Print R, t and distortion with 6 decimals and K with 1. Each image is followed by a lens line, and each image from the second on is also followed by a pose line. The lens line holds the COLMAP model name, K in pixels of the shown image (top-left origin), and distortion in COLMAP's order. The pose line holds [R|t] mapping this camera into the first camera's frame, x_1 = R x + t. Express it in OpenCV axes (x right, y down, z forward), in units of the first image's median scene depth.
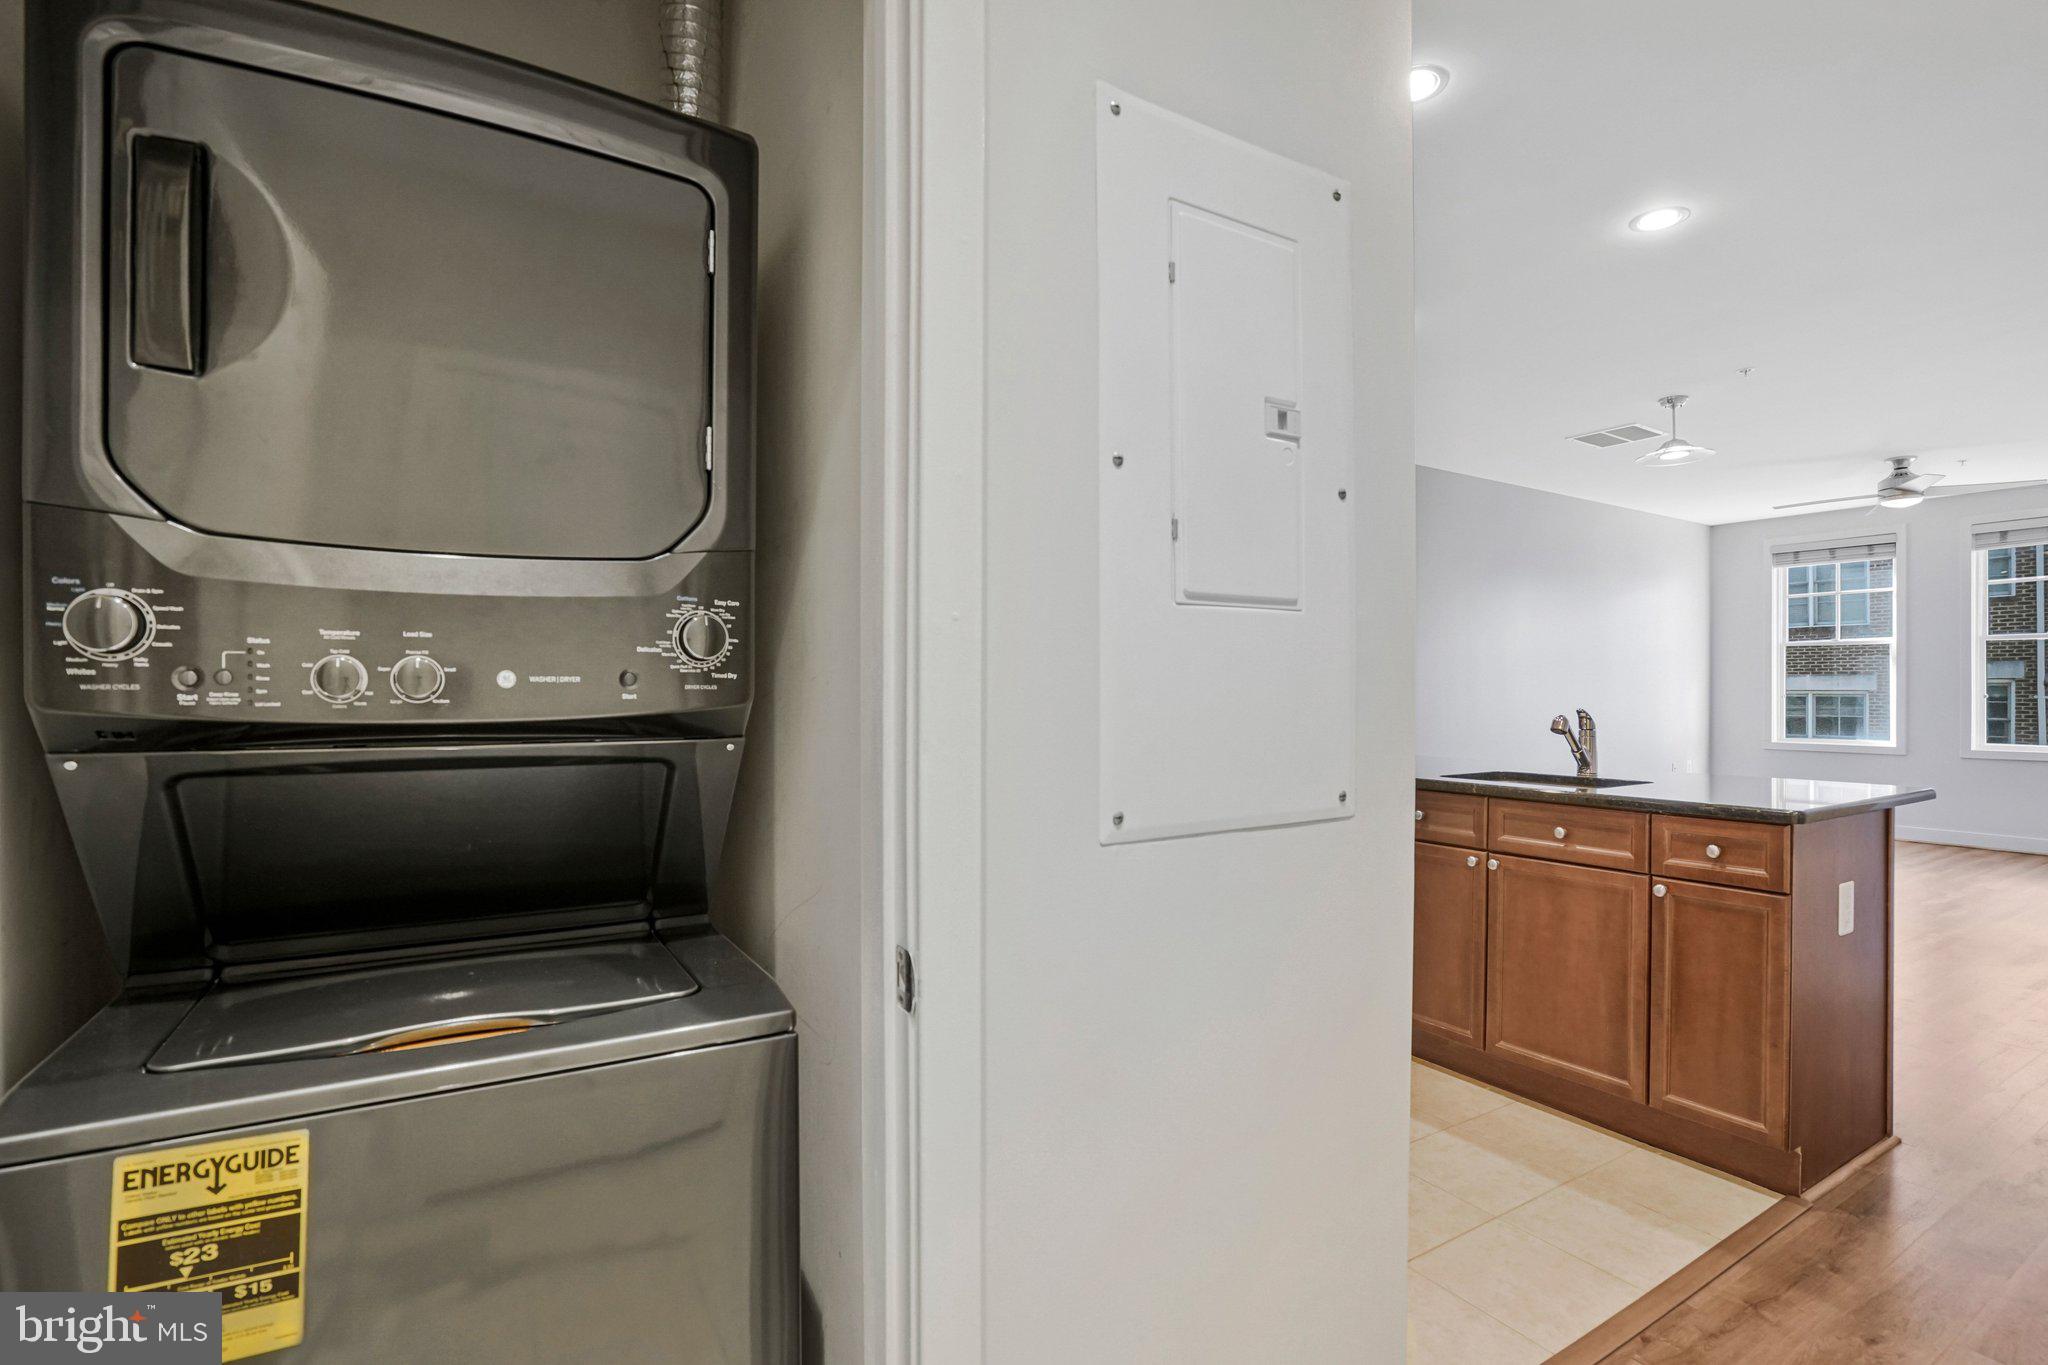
lens RADIAL K [[917.8, 0, 1024.0], [0, 917.8, 682.5], [0, 0, 1]] dist [-0.041020, 0.000435]
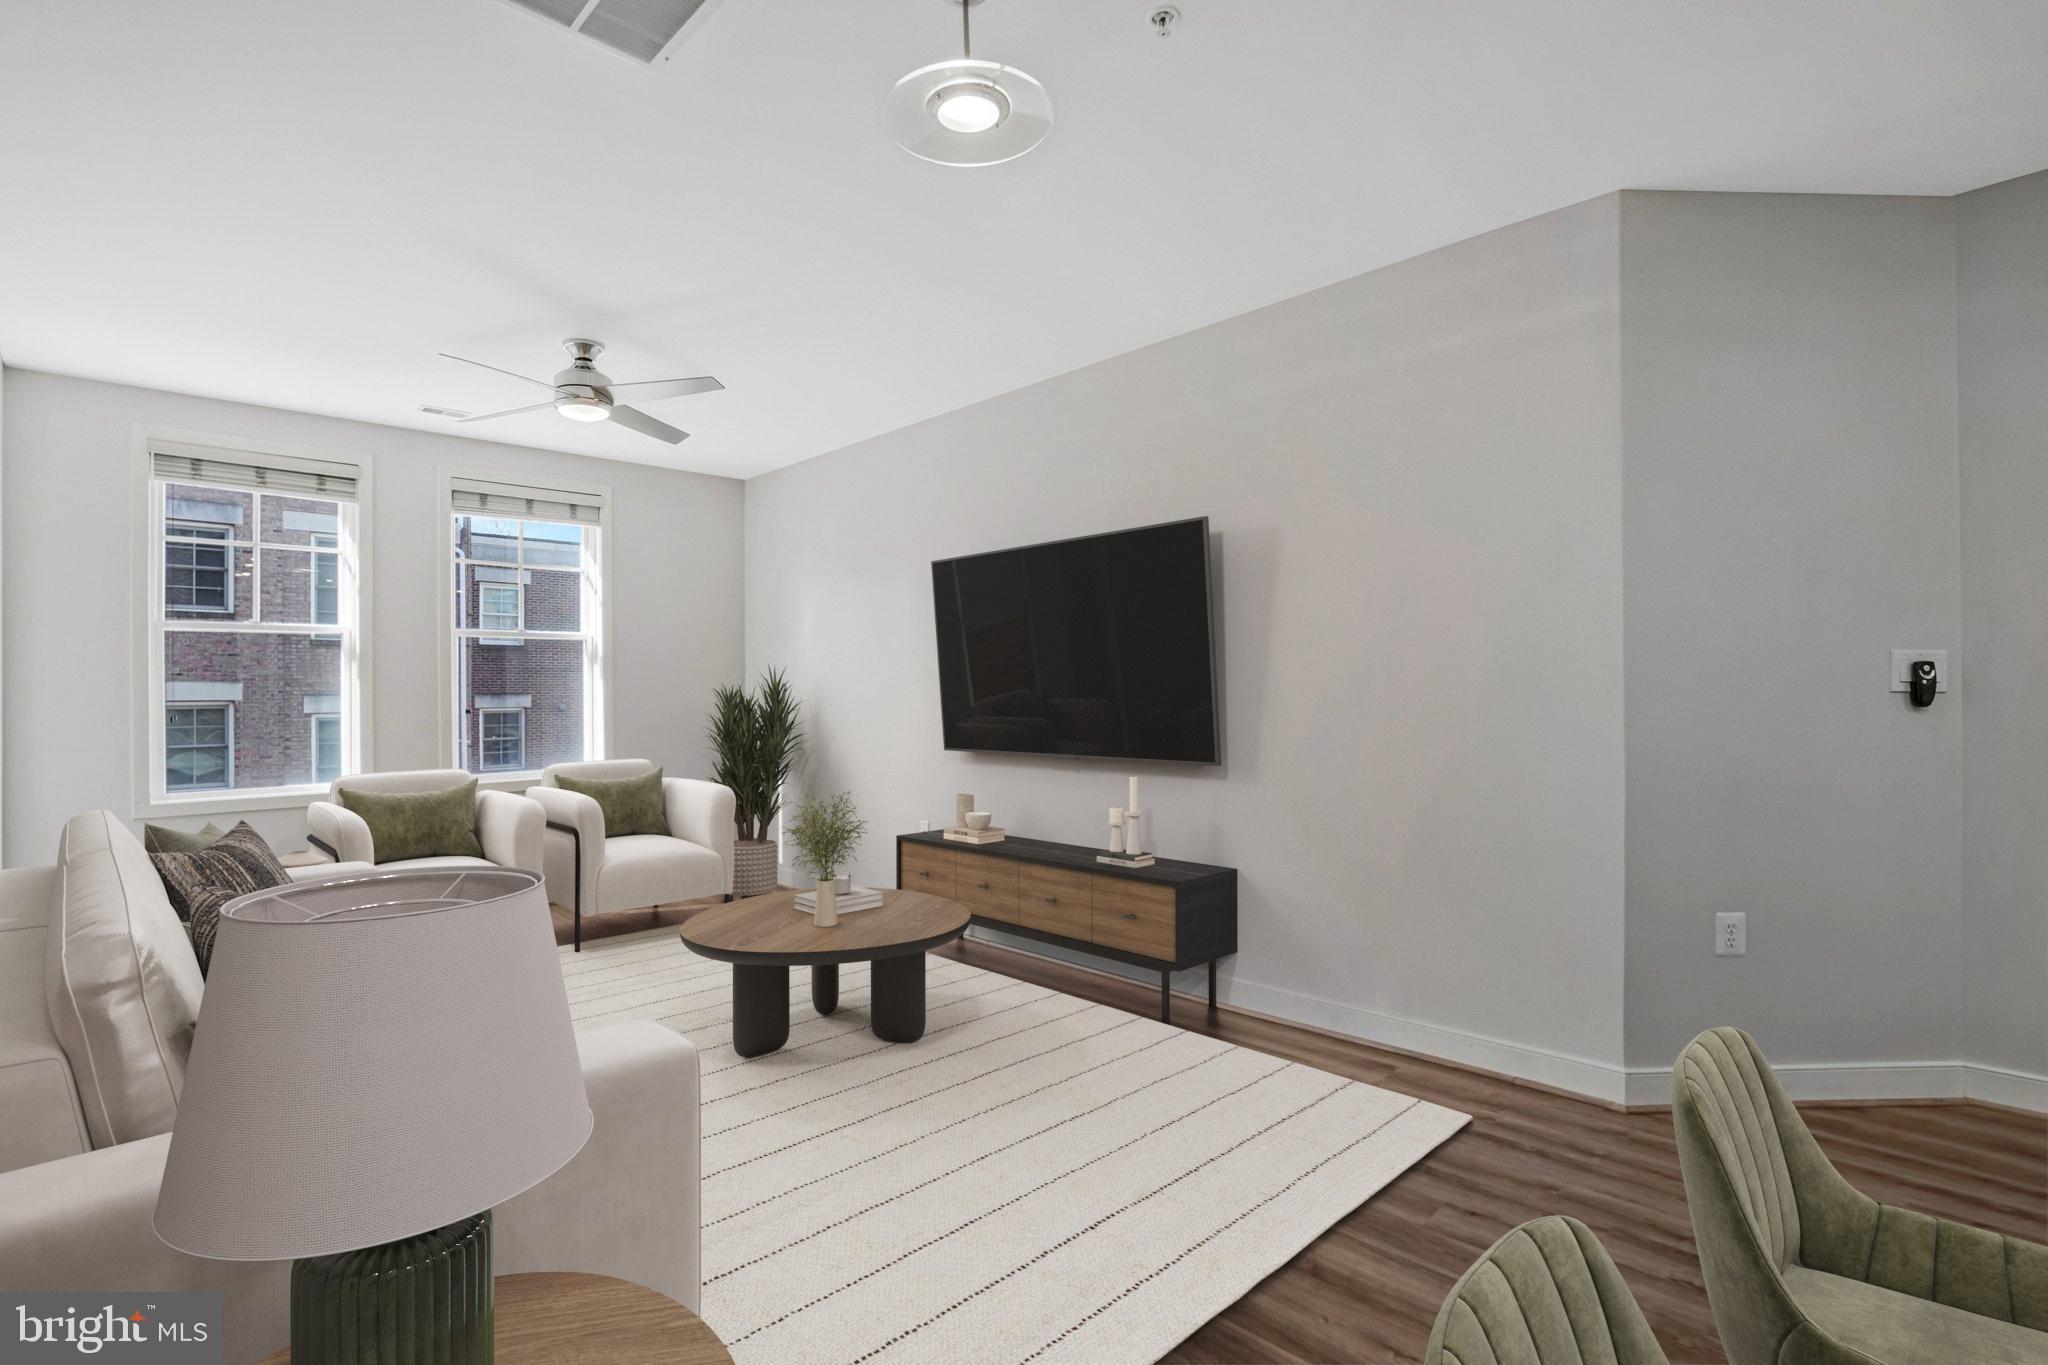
lens RADIAL K [[917.8, 0, 1024.0], [0, 917.8, 682.5], [0, 0, 1]] dist [-0.041020, 0.000435]
pose [[-0.236308, 0.002131, 0.971676, 0.274664], [0.005874, 0.999982, -0.000765, -0.004830], [-0.971661, 0.005527, -0.236316, 0.826996]]
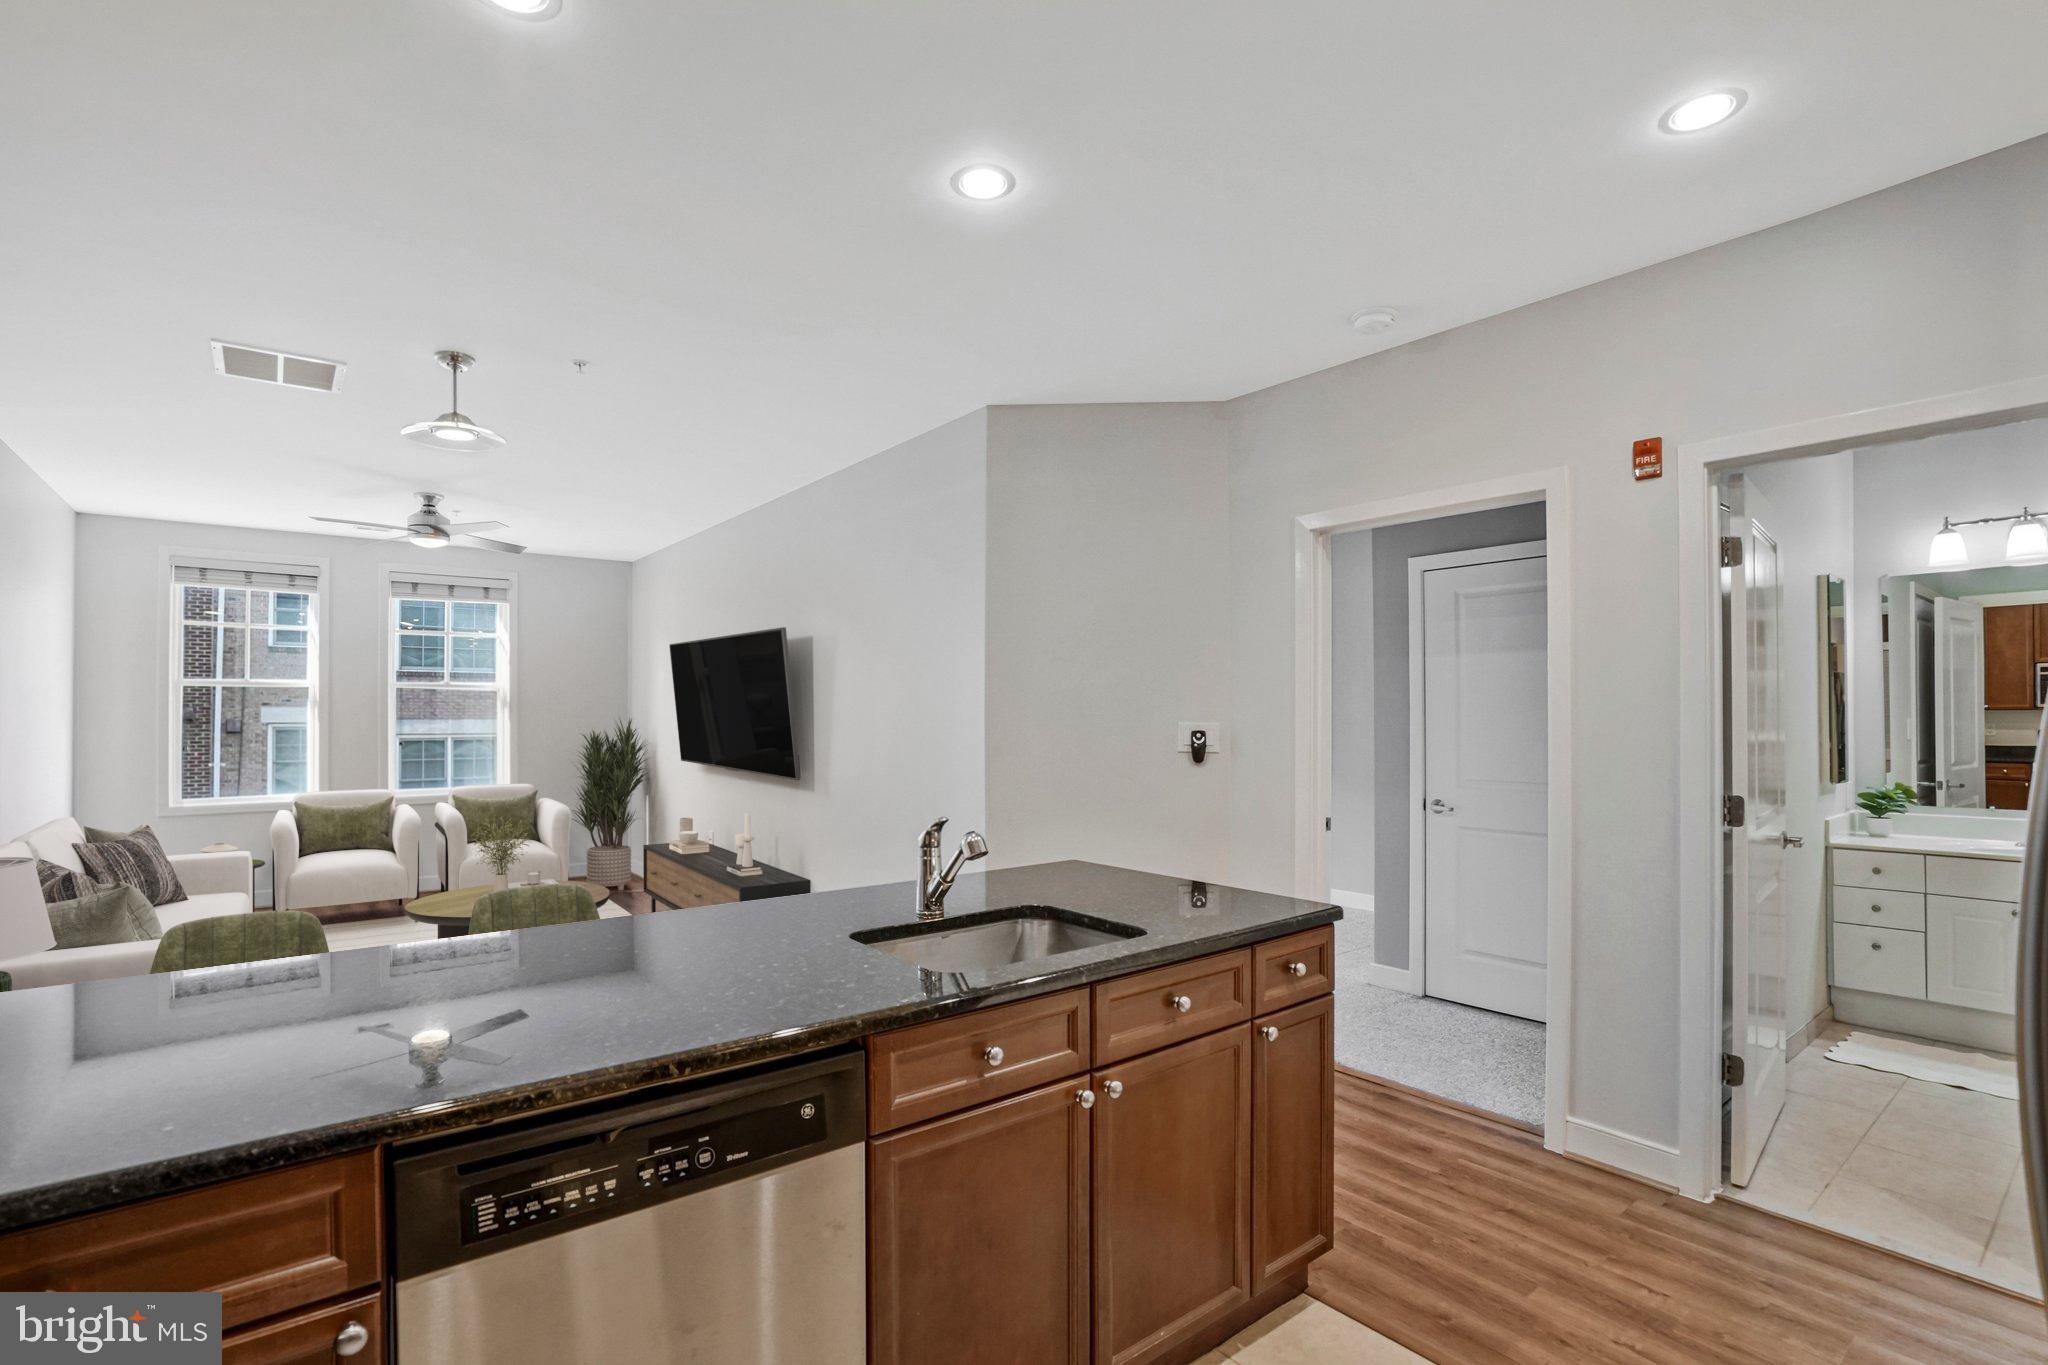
lens RADIAL K [[948.6, 0, 999.6], [0, 948.6, 701.3], [0, 0, 1]] dist [-0.036639, 0.000505]
pose [[-0.112667, 0.014362, 0.993529, -0.050474], [-0.003846, 0.999882, -0.014890, -0.023205], [-0.993625, -0.005499, -0.112598, 0.498570]]
